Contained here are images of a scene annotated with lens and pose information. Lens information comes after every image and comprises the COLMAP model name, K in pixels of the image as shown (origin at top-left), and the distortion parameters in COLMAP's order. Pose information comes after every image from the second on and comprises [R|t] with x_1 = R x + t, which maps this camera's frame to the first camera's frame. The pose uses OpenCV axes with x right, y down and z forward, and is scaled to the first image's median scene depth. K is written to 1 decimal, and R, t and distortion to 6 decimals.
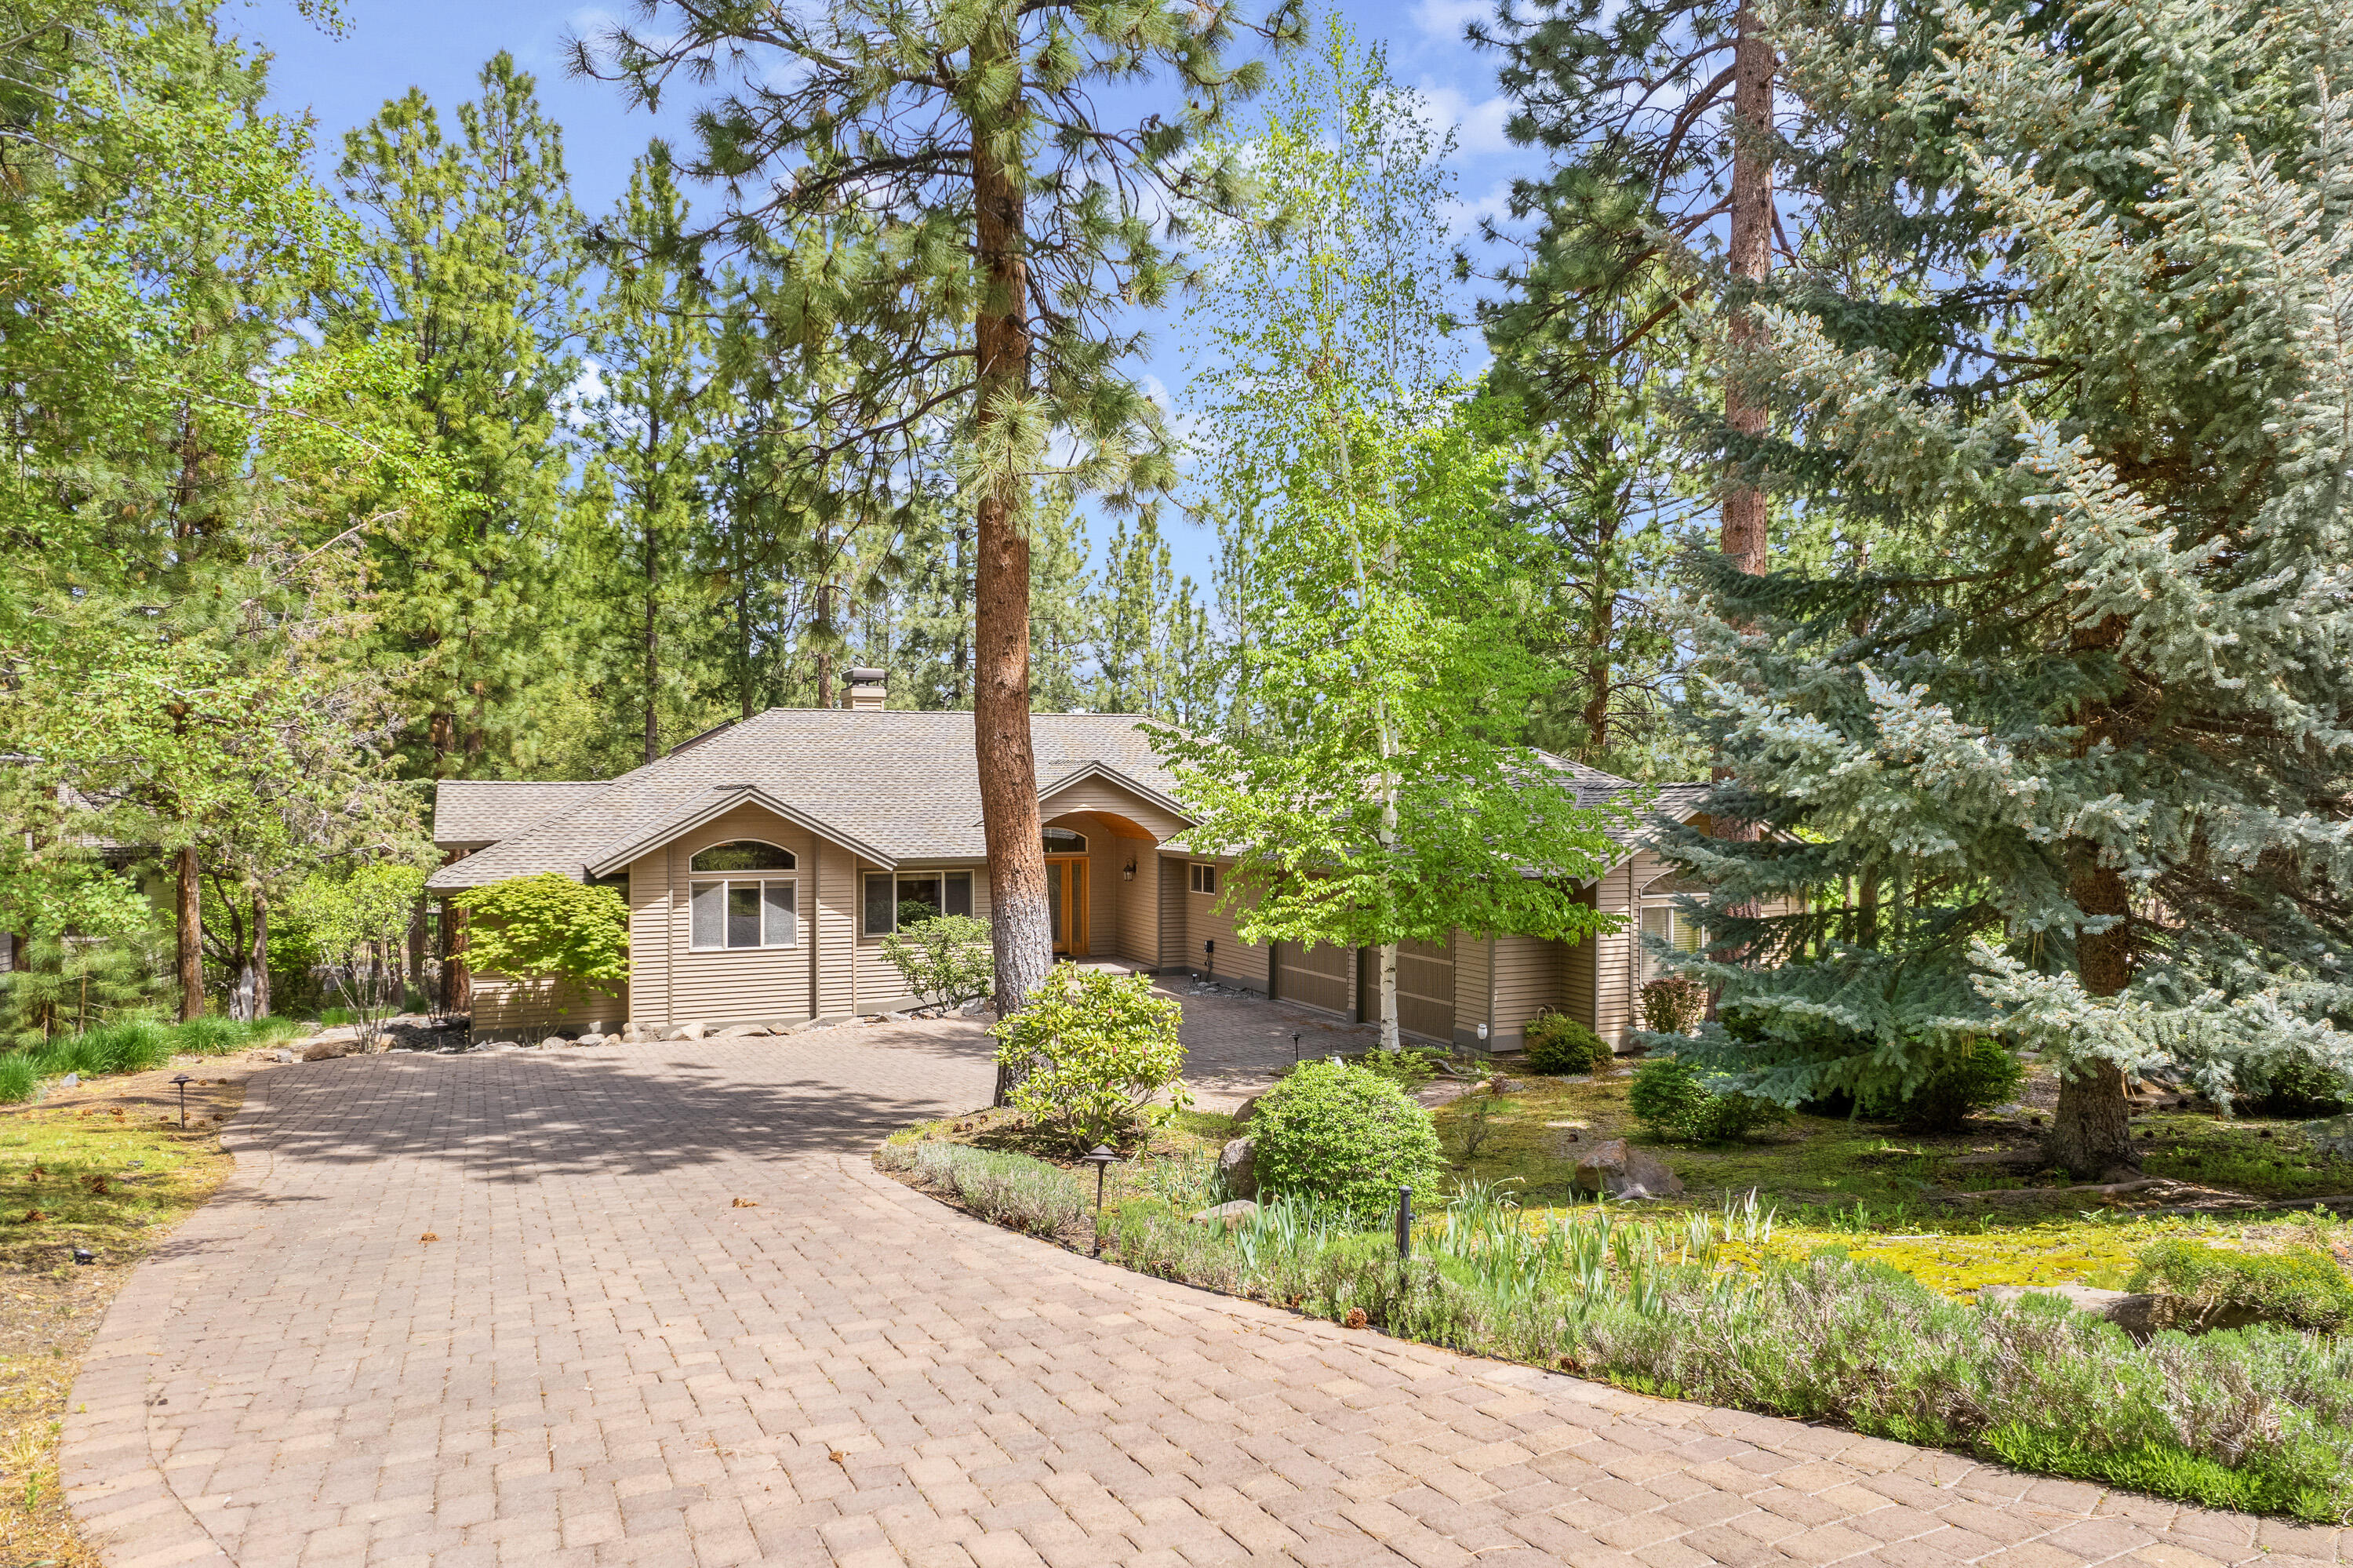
lens RADIAL K [[1513.0, 0, 1183.5], [0, 1513.0, 771.5], [0, 0, 1]] dist [-0.070473, 0.064927]
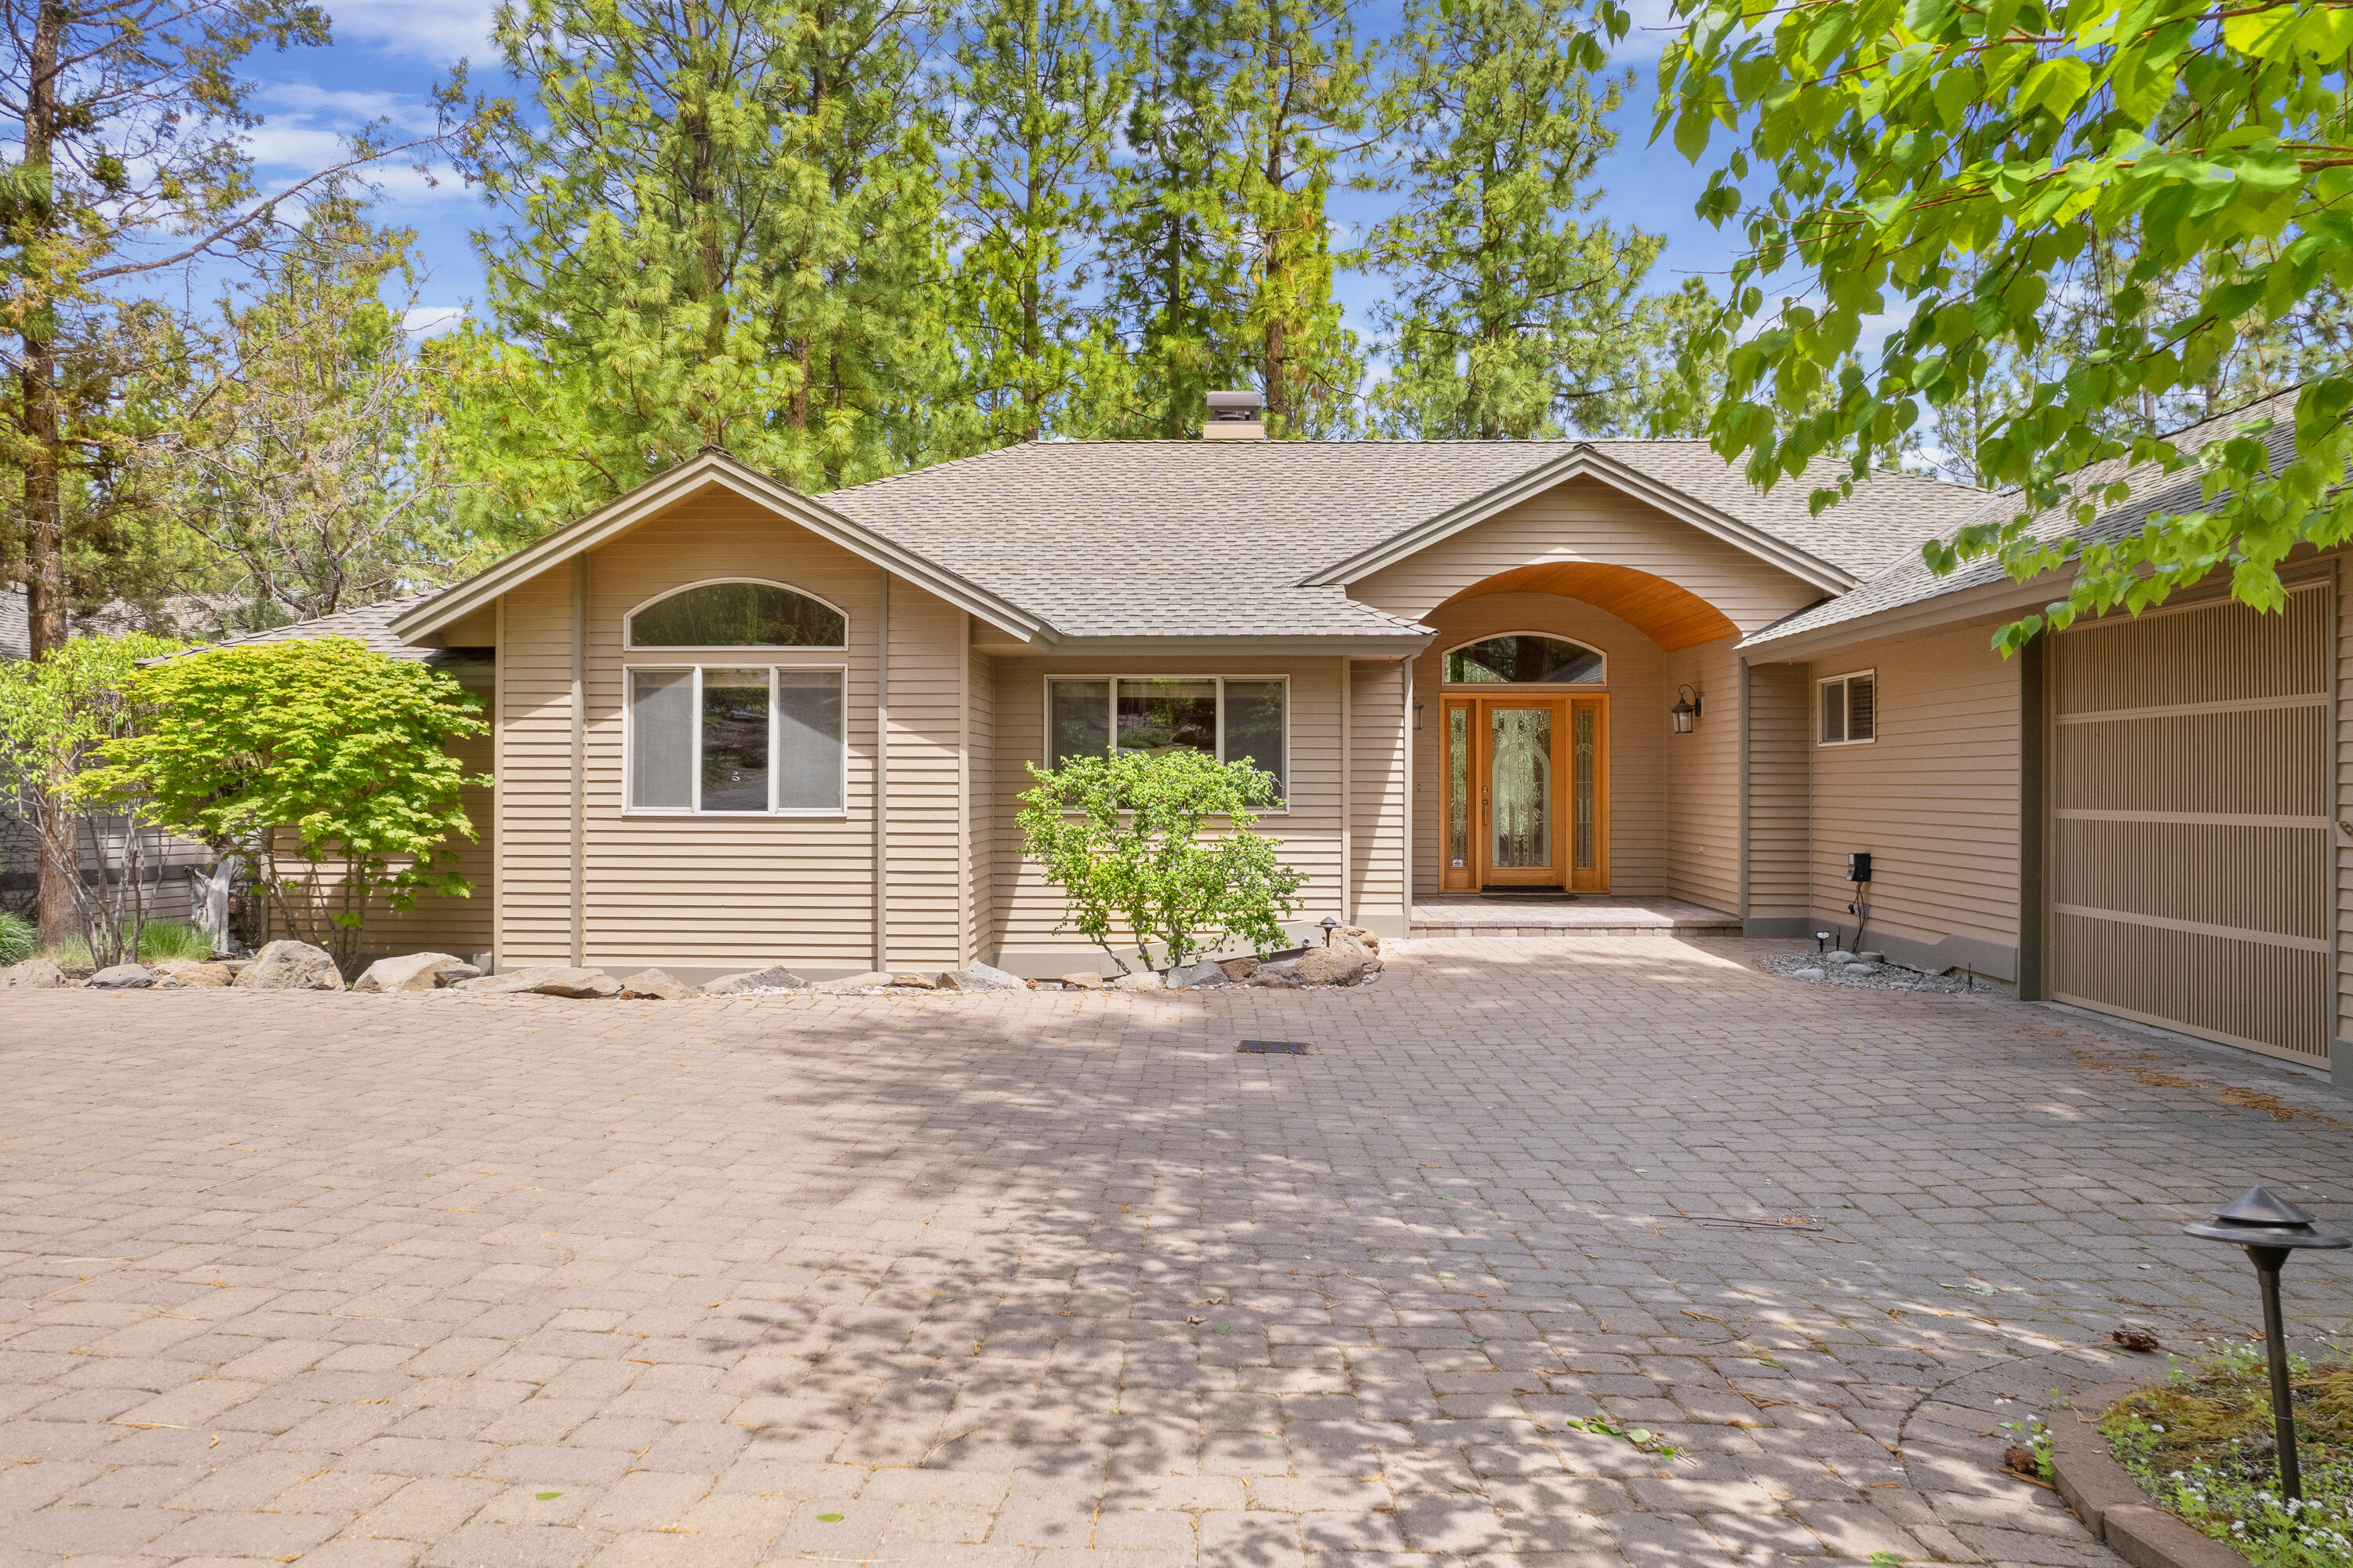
lens RADIAL K [[1513.0, 0, 1183.5], [0, 1513.0, 771.5], [0, 0, 1]] dist [-0.070473, 0.064927]
pose [[0.893178, 0.000422, -0.449704, 0.041364], [-0.002645, 0.999987, -0.004315, 0.107345], [0.449696, 0.005043, 0.893167, 0.653757]]
